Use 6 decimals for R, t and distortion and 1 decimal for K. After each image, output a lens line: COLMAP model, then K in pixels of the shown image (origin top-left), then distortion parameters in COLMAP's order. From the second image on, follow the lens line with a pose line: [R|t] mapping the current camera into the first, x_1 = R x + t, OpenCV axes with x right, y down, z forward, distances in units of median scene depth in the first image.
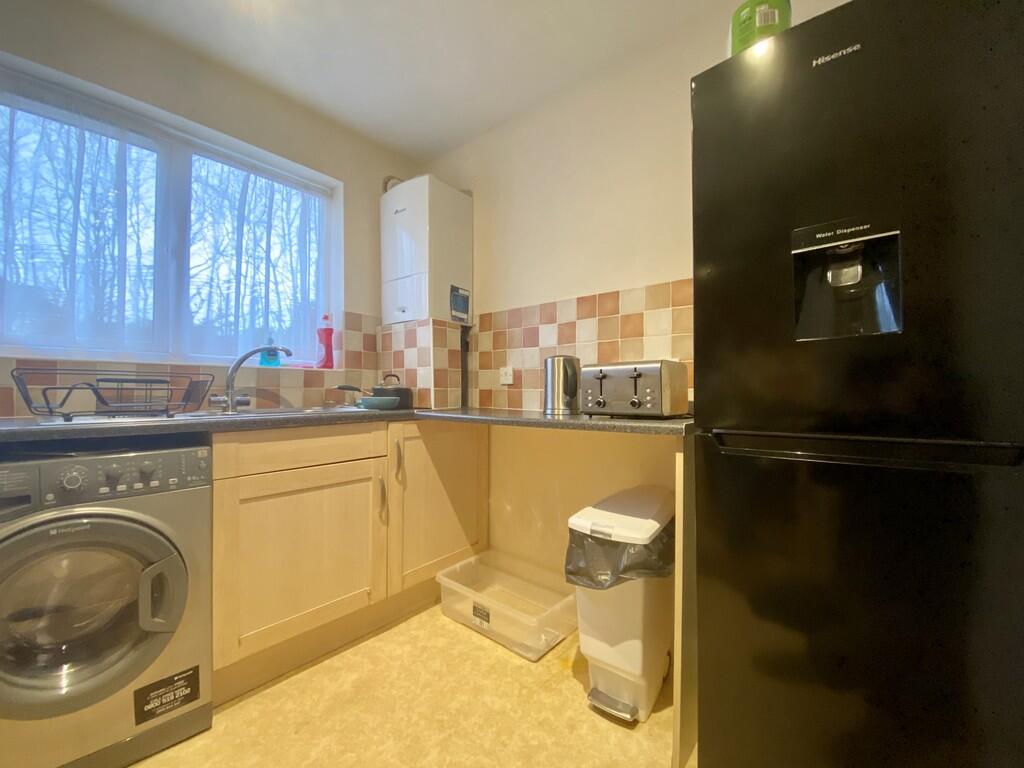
lens RADIAL K [[414.9, 0, 512.0], [0, 414.9, 384.0], [0, 0, 1]] dist [0.000117, -0.012412]
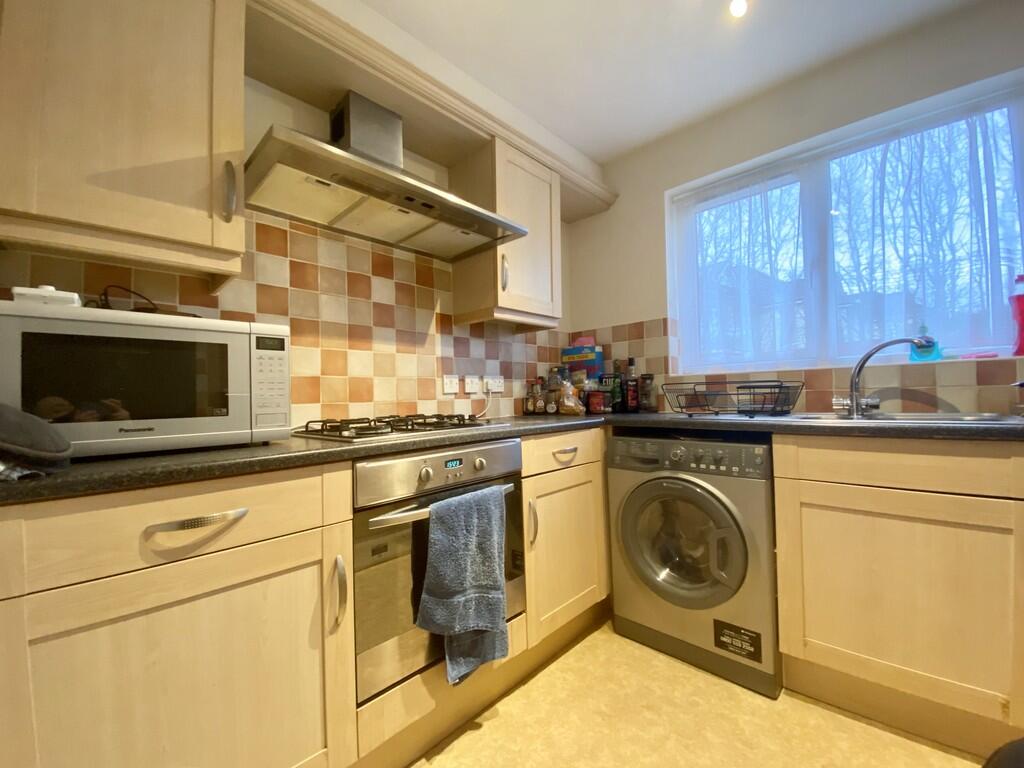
lens RADIAL K [[414.9, 0, 512.0], [0, 414.9, 384.0], [0, 0, 1]] dist [0.000117, -0.012412]
pose [[-0.087583, -0.028156, -0.995759, 0.462322], [0.042494, 0.998585, -0.031974, -0.009497], [0.995250, -0.045114, -0.086262, 0.424286]]
